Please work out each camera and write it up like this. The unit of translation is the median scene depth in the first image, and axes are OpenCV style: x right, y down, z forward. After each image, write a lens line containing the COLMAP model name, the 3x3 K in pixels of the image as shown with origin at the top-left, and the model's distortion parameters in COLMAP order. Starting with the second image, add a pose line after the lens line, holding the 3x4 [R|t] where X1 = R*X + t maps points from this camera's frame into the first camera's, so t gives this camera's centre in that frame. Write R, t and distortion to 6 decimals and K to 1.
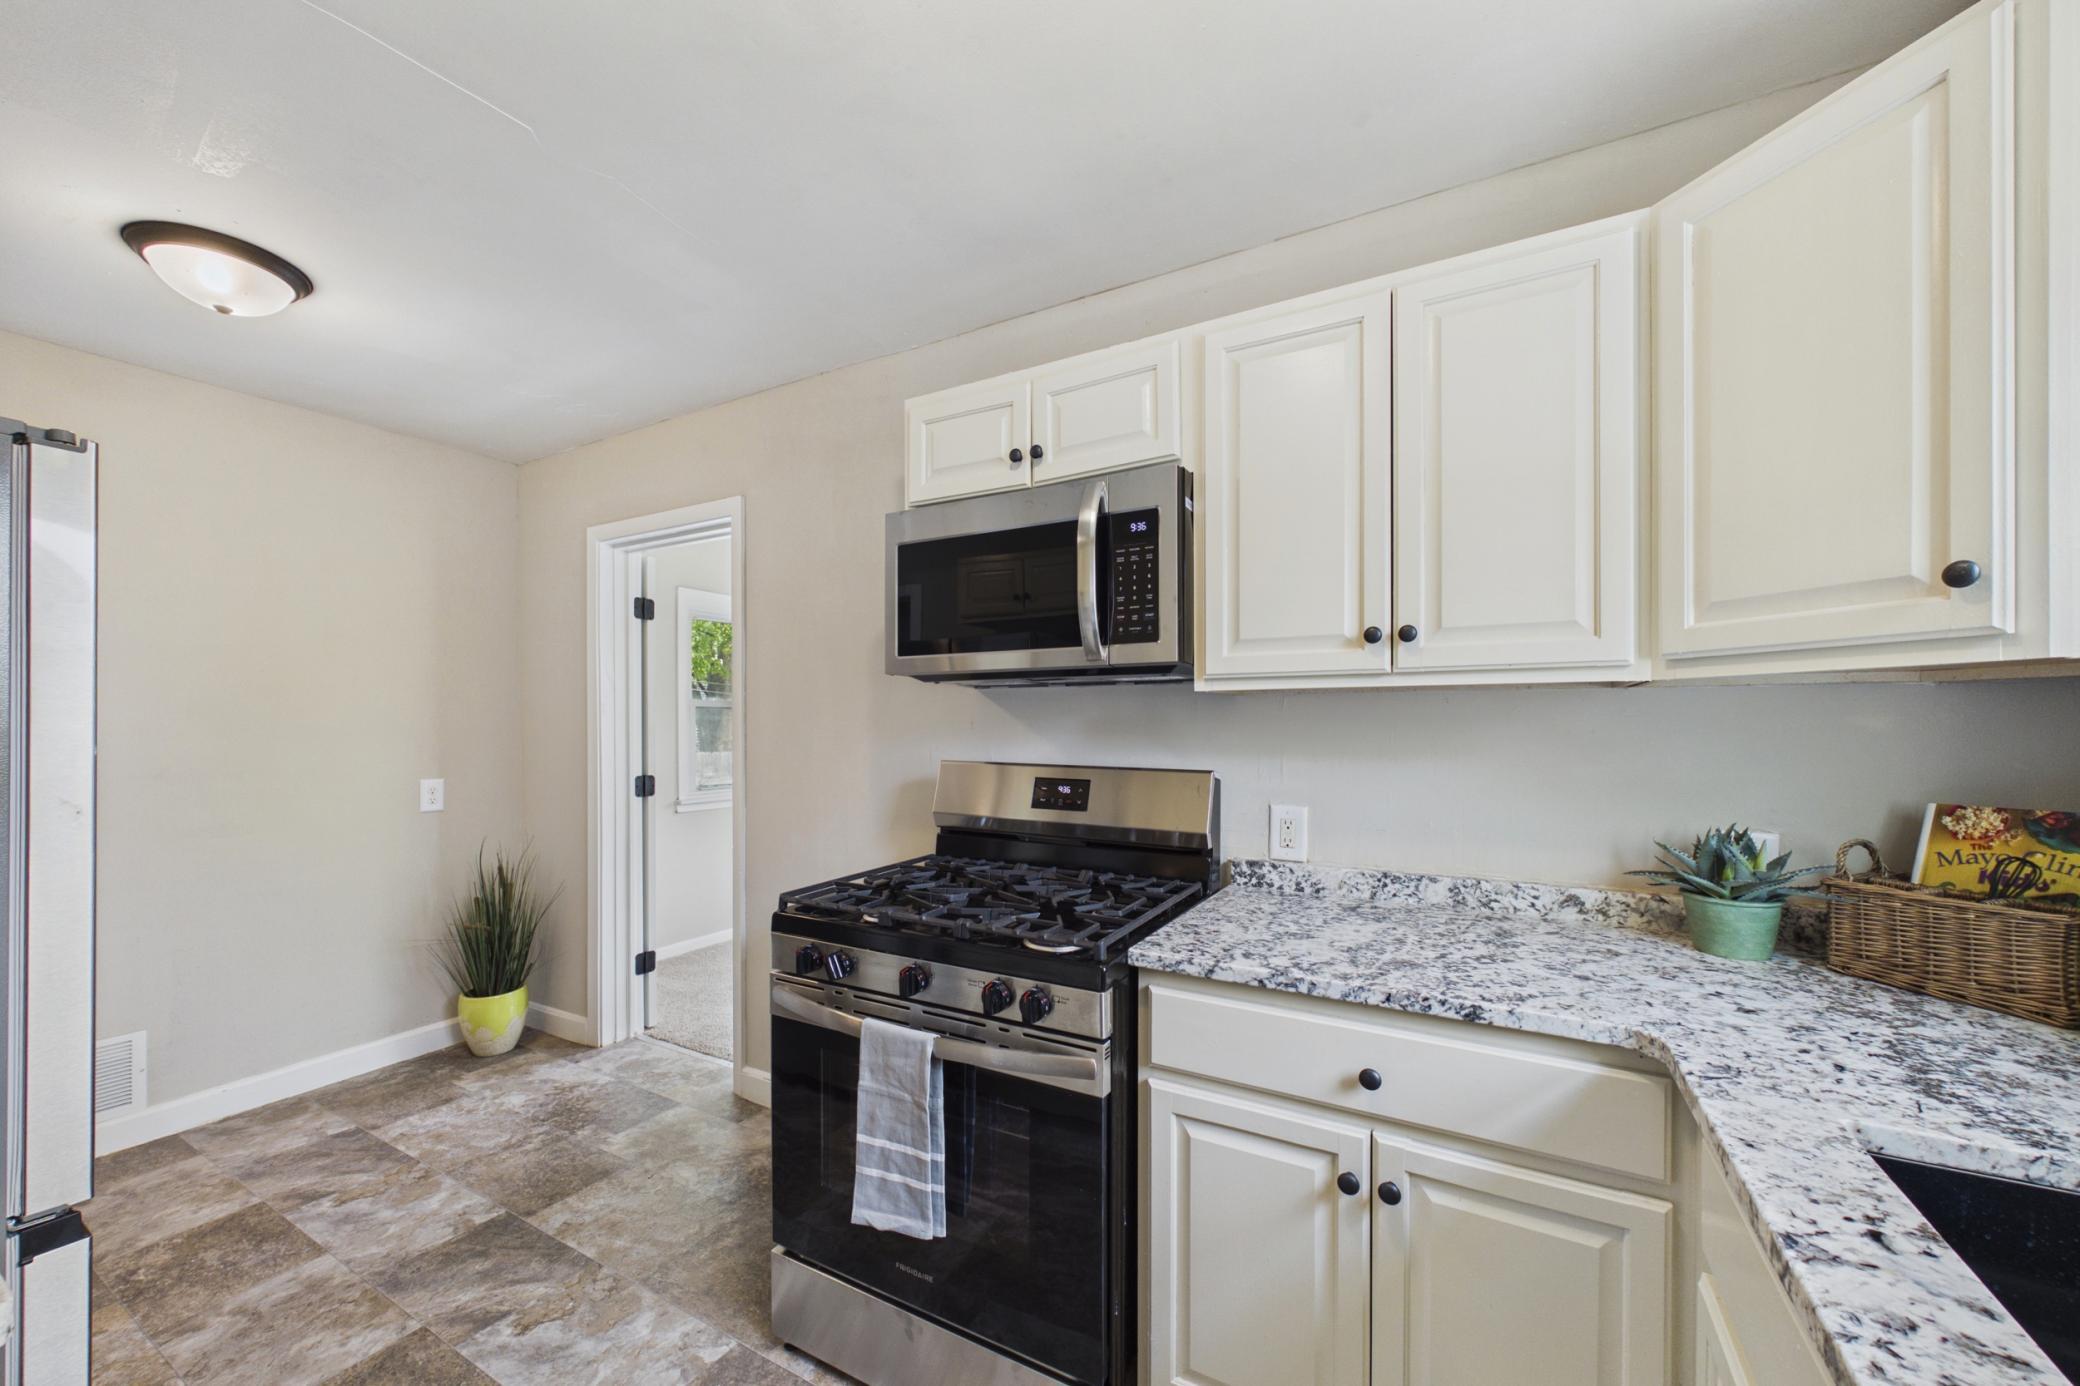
lens RADIAL K [[804.7, 0, 1032.6], [0, 804.7, 727.3], [0, 0, 1]] dist [0.000283, 0.000254]
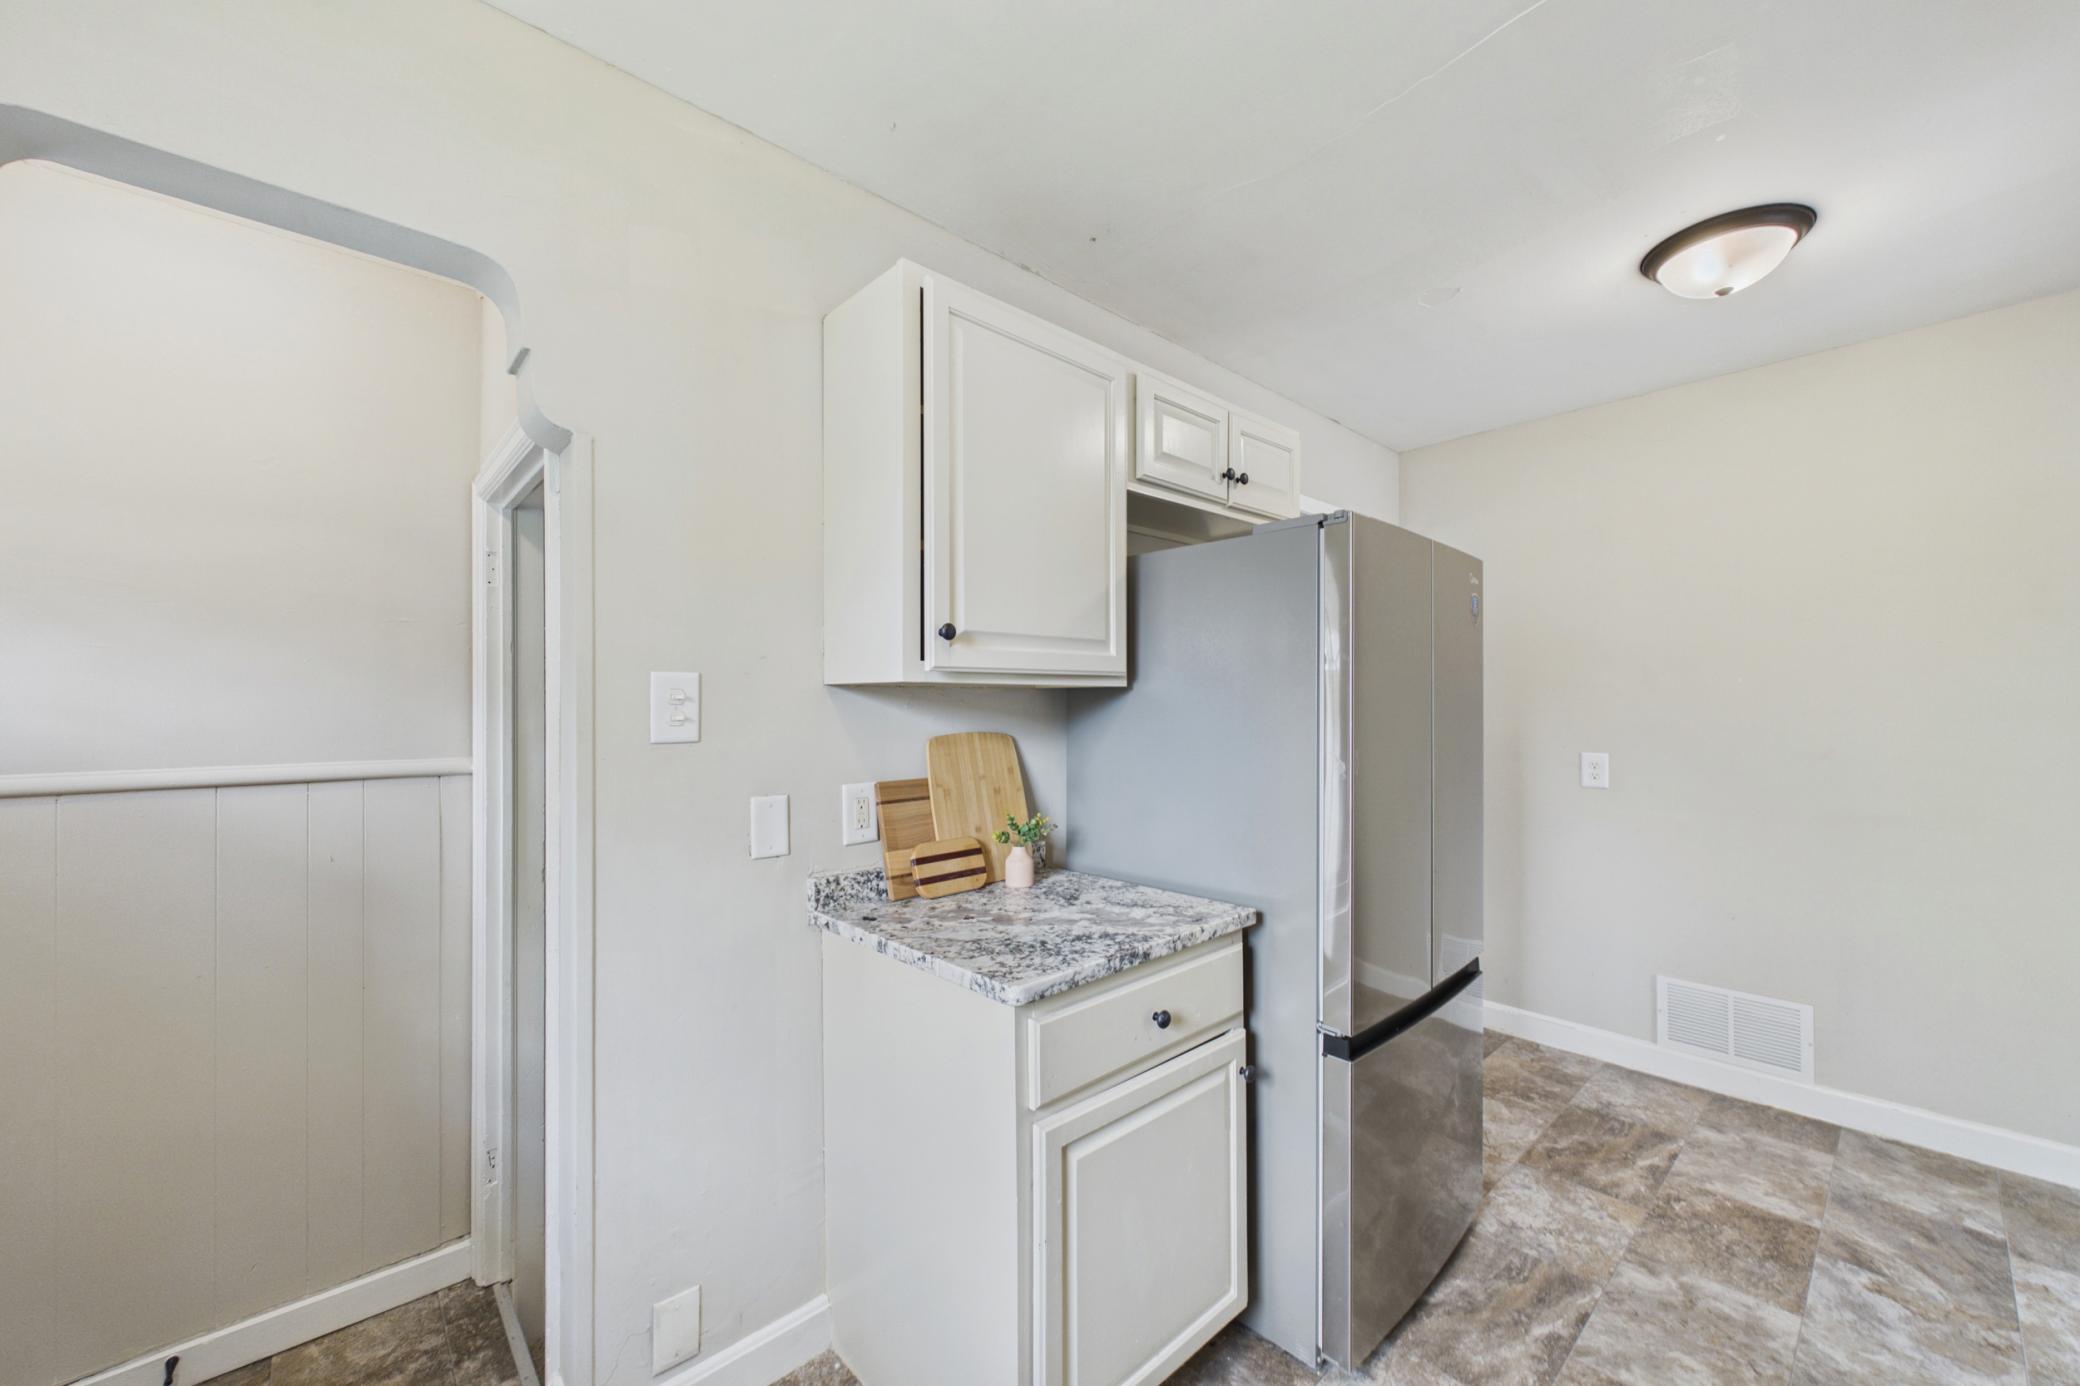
lens RADIAL K [[804.7, 0, 1041.0], [0, 804.7, 692.0], [0, 0, 1]] dist [0.000283, 0.000254]
pose [[-0.301602, -0.008984, -0.953391, 0.197861], [-0.000650, 0.999957, -0.009217, -0.013097], [0.953434, -0.002160, -0.301595, 0.456492]]
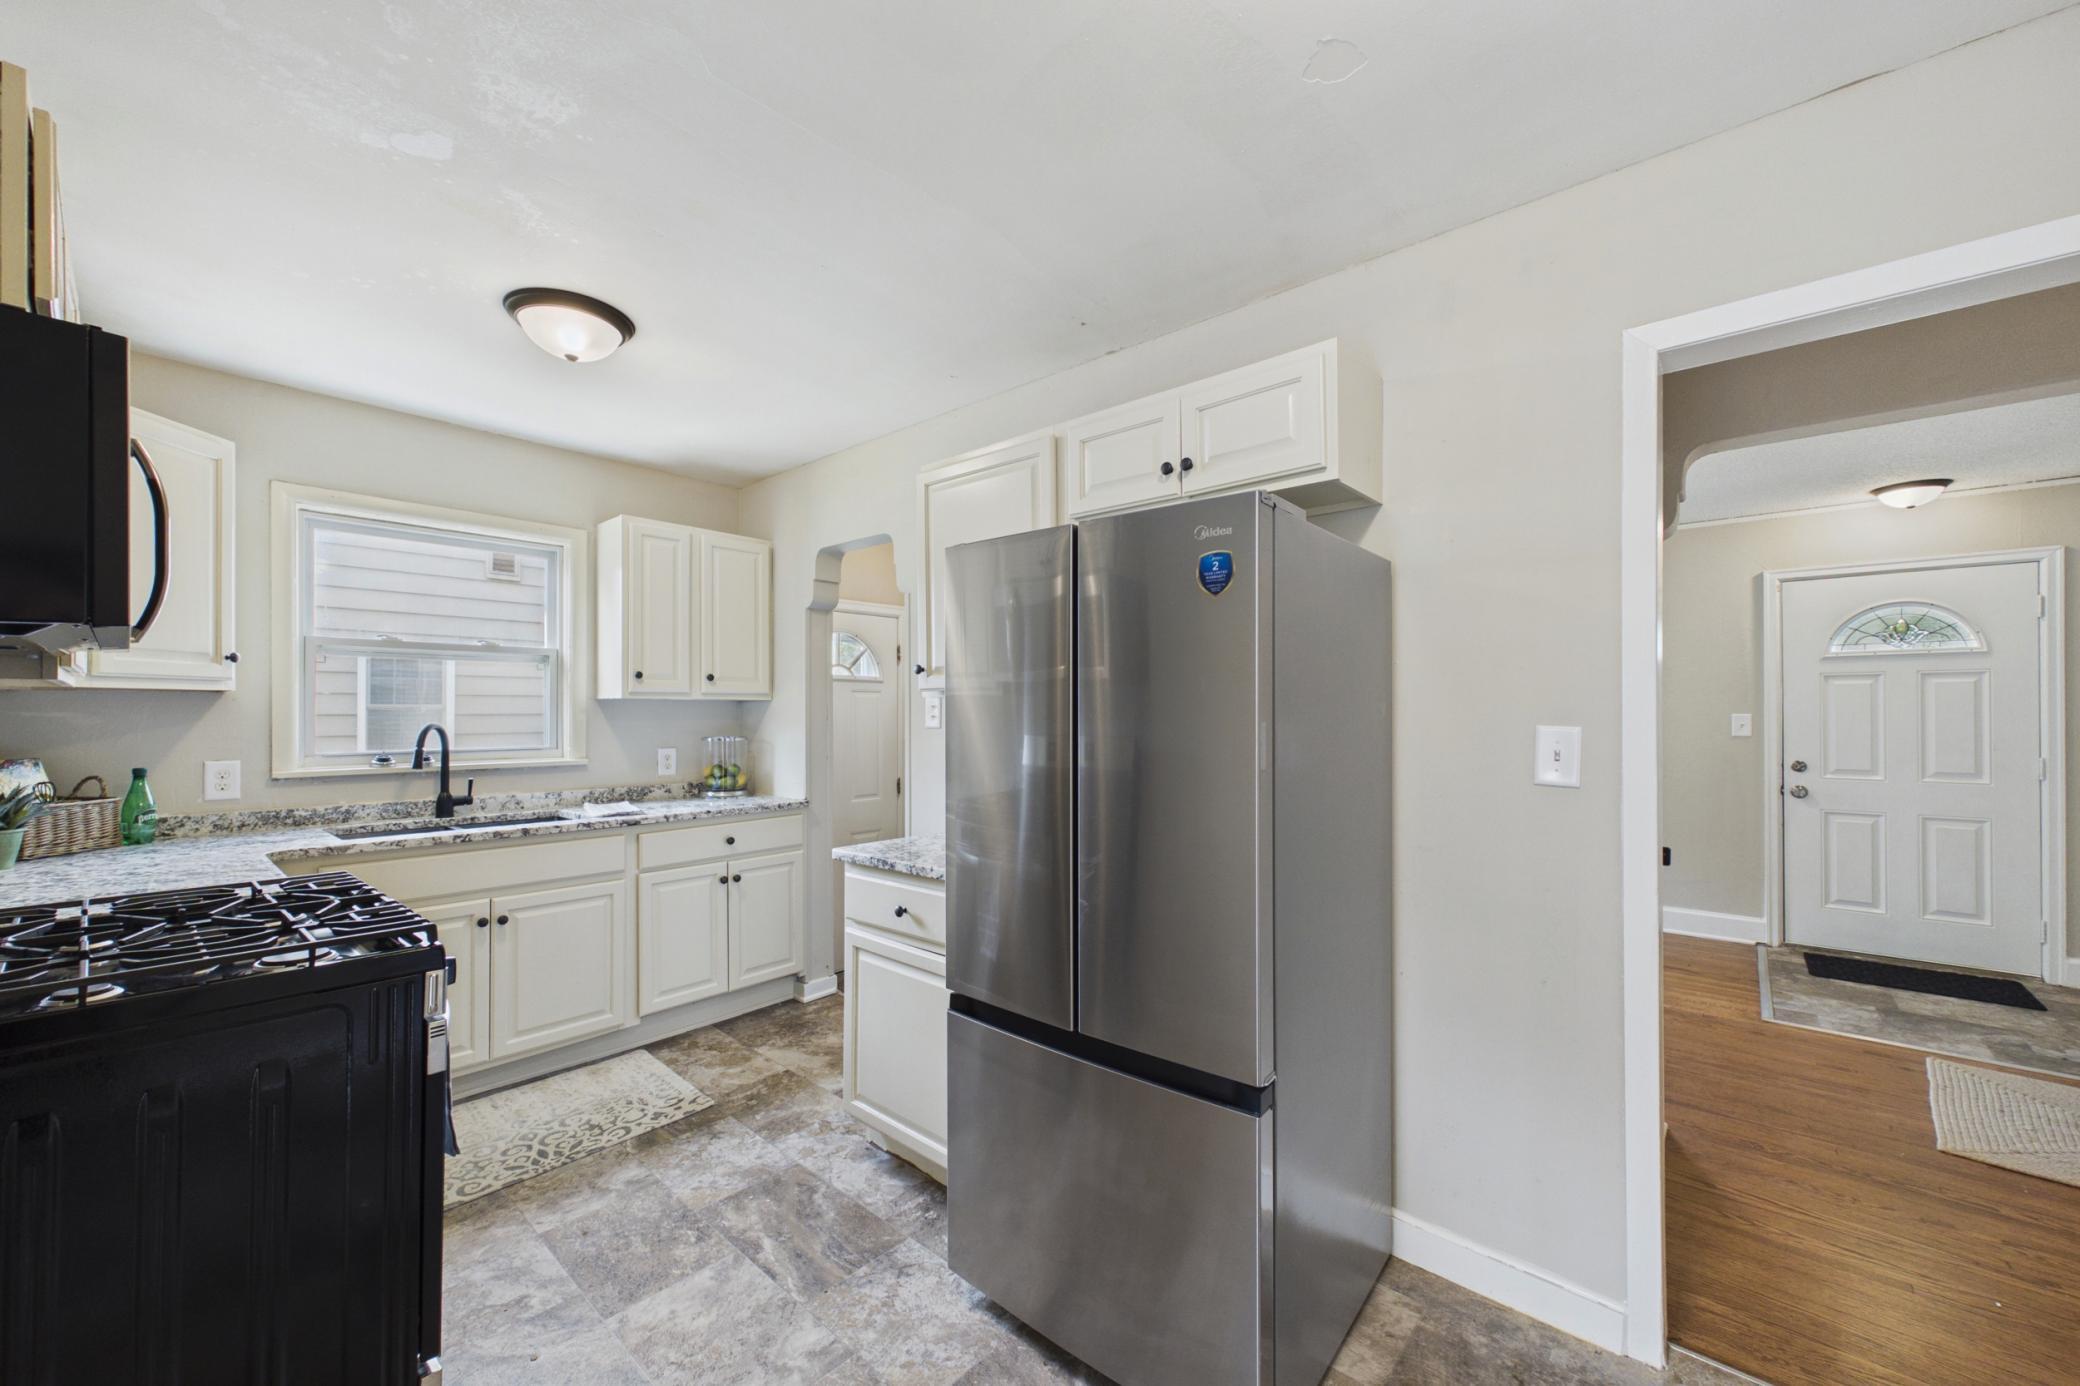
lens RADIAL K [[804.7, 0, 1037.7], [0, 804.7, 705.1], [0, 0, 1]] dist [0.000283, 0.000254]
pose [[-0.980293, 0.006317, 0.197450, -1.616319], [0.006997, 0.999972, 0.002749, -0.017611], [-0.197427, 0.004077, -0.980309, 1.779754]]
